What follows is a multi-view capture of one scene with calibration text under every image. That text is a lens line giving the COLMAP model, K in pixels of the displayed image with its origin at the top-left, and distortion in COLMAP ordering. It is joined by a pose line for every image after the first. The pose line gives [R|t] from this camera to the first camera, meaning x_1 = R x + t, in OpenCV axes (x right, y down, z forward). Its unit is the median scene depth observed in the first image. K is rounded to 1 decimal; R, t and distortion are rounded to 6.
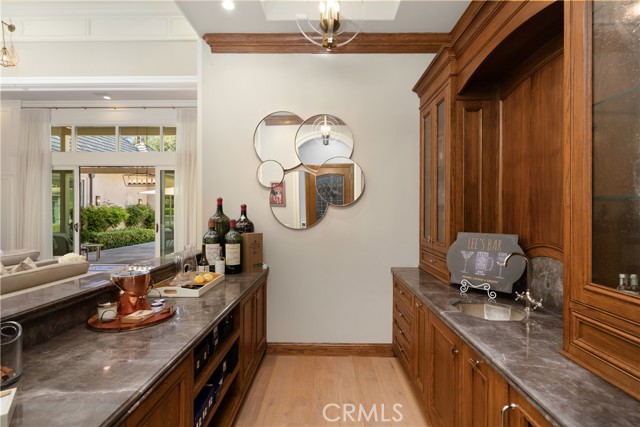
lens RADIAL K [[307.7, 0, 320.0], [0, 307.7, 213.5], [0, 0, 1]] dist [0.003162, 0.000982]
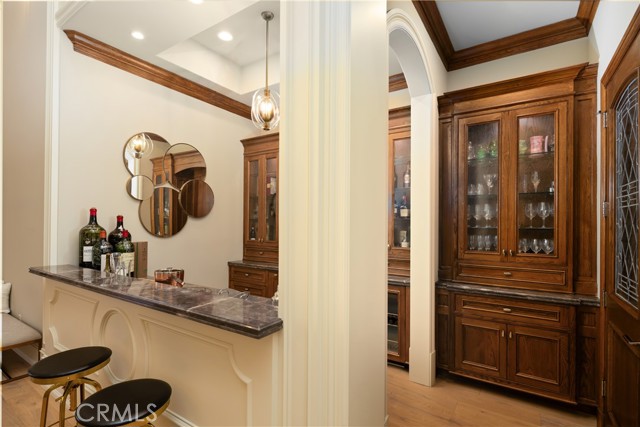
lens RADIAL K [[307.7, 0, 320.0], [0, 307.7, 213.5], [0, 0, 1]] dist [0.003162, 0.000982]
pose [[0.531381, 0.023222, 0.846814, -0.763015], [0.000256, 0.999620, -0.027572, -0.007003], [-0.847133, 0.014868, 0.531173, -0.114816]]
